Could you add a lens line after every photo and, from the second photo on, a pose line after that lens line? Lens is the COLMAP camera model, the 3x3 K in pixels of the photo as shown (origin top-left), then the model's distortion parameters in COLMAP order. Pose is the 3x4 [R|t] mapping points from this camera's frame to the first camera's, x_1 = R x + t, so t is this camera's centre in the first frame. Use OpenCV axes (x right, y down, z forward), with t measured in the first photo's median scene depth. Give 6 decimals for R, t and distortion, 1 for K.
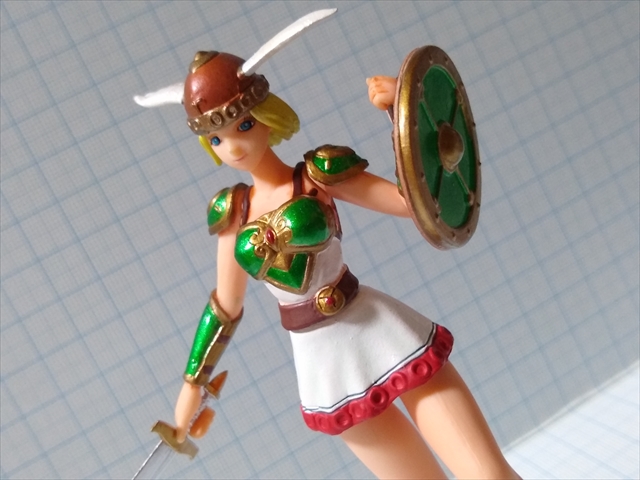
lens RADIAL K [[884.8, 0, 316.7], [0, 884.8, 239.3], [0, 0, 1]] dist [0.218764, -1.193435]
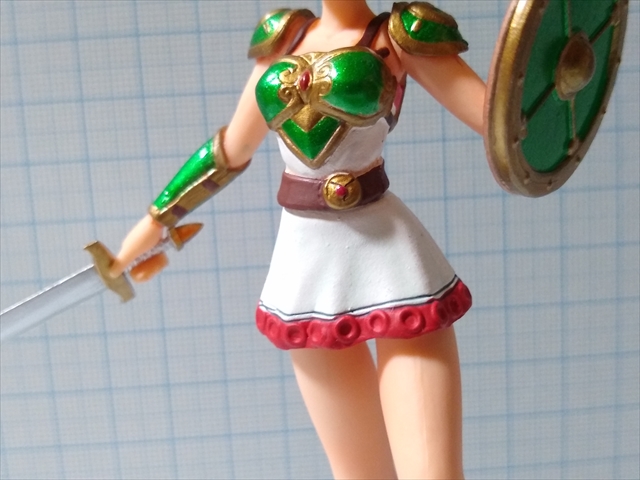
lens RADIAL K [[884.8, 0, 316.7], [0, 884.8, 239.3], [0, 0, 1]] dist [0.218764, -1.193435]
pose [[0.903507, 0.420328, -0.083667, 0.075856], [-0.410652, 0.904931, 0.111646, 0.029913], [0.122641, -0.066514, 0.990220, 0.229327]]
